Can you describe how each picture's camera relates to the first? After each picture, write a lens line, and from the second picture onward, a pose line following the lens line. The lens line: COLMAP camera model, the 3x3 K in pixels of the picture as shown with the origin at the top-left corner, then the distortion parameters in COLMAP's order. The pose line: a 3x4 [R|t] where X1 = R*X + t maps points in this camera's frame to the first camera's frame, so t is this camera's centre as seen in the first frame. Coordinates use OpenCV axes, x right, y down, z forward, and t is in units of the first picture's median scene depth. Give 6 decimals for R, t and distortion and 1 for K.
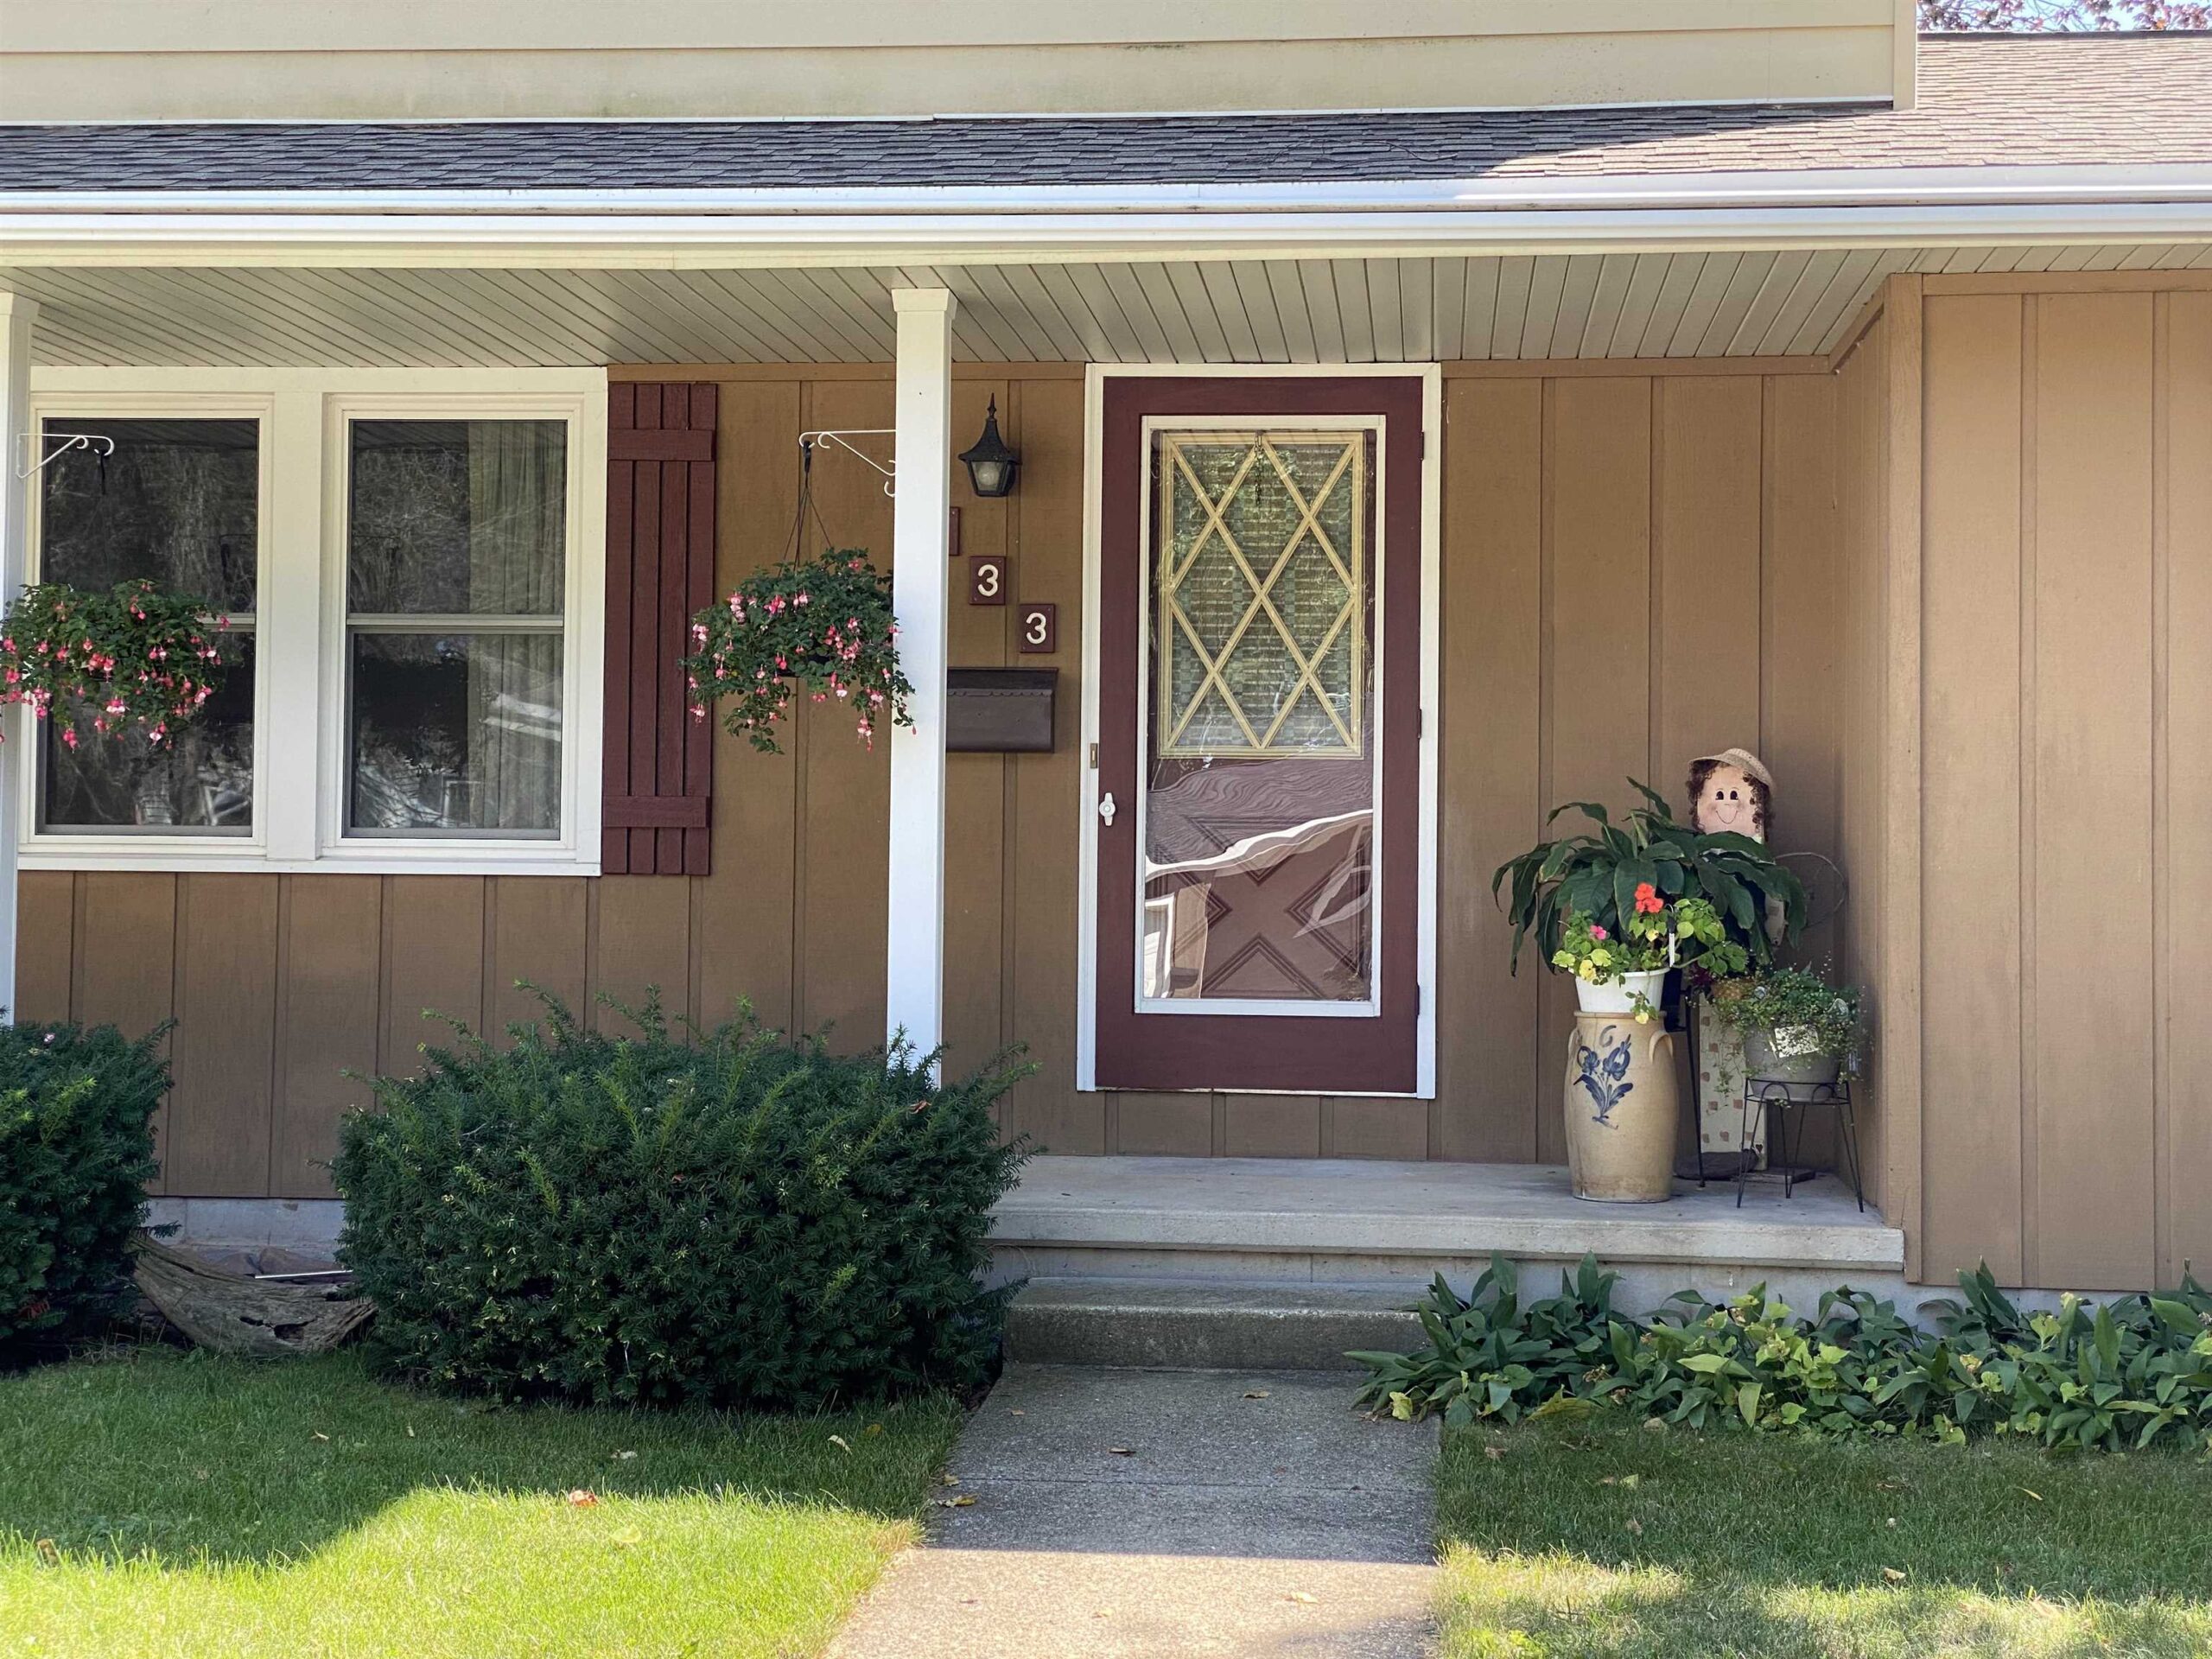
lens RADIAL K [[3334.9, 0, 1106.4], [0, 3334.9, 828.5], [0, 0, 1]] dist [0.120942, 0.000000]
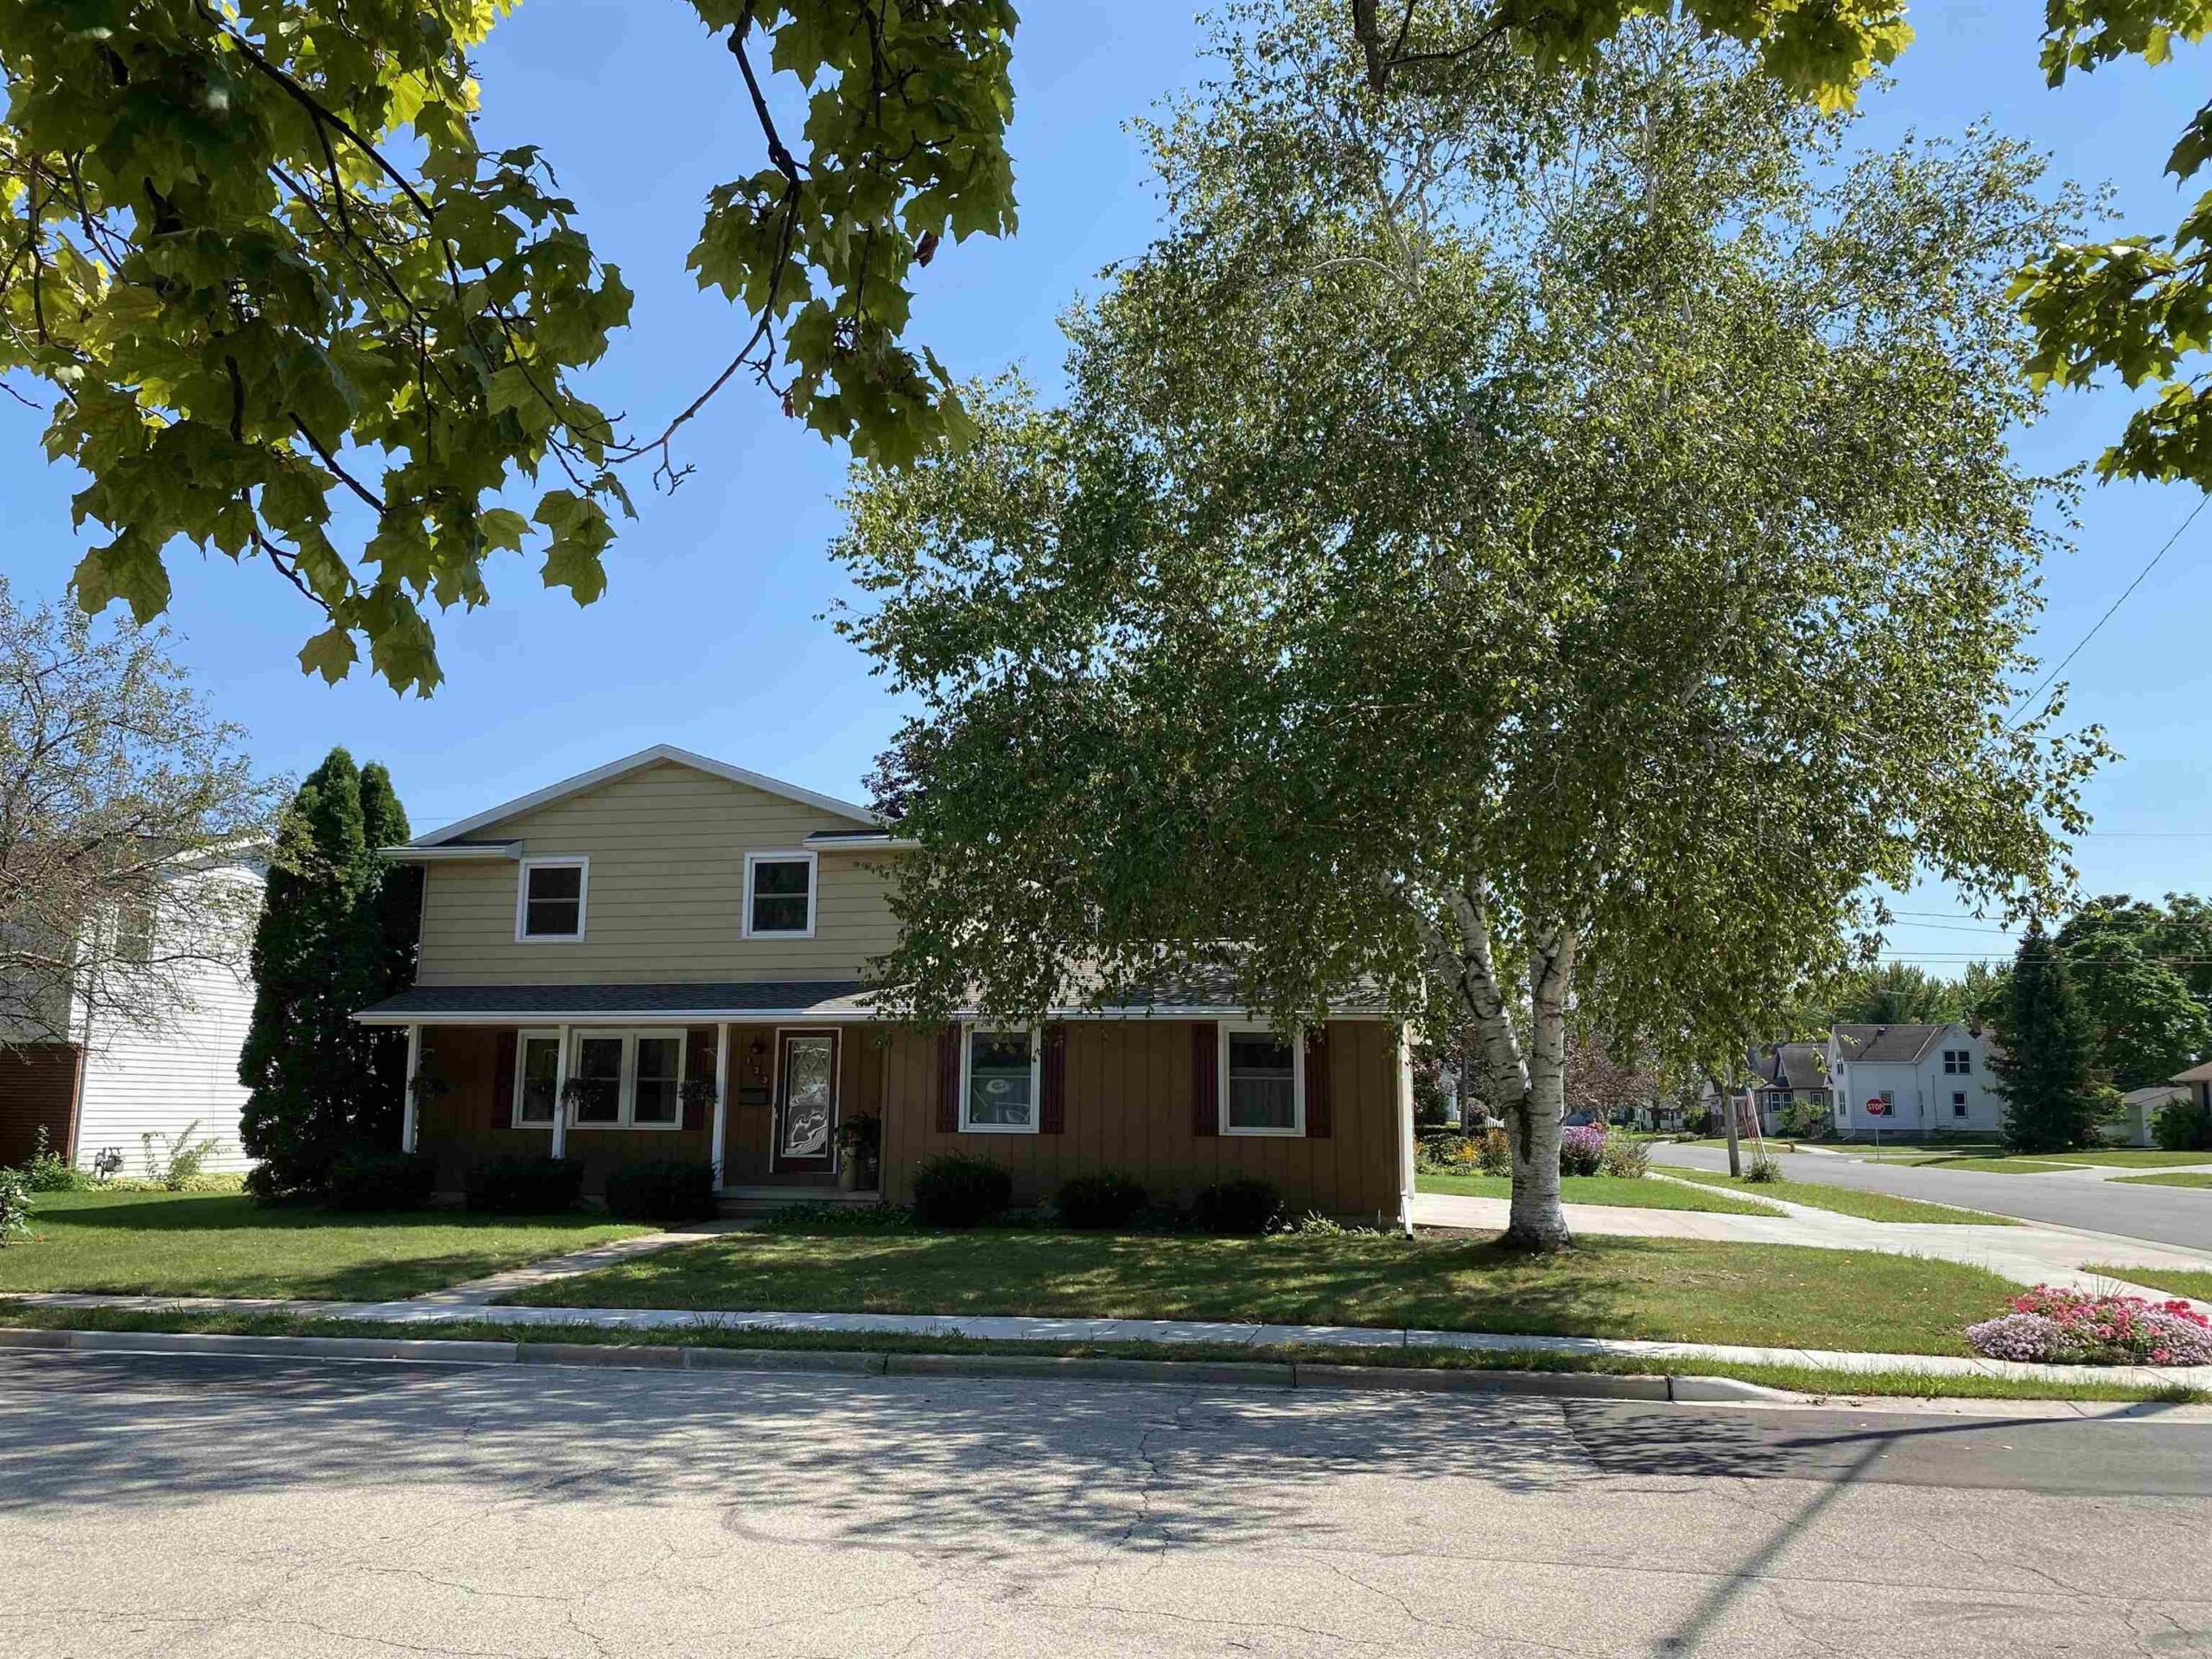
lens RADIAL K [[1679.7, 0, 1106.8], [0, 1679.7, 829.9], [0, 0, 1]] dist [0.037043, -0.019616]
pose [[0.994907, -0.016270, -0.099473, 0.768476], [0.000683, 0.987951, -0.154763, -0.039550], [0.100793, 0.153907, 0.982931, -1.549436]]
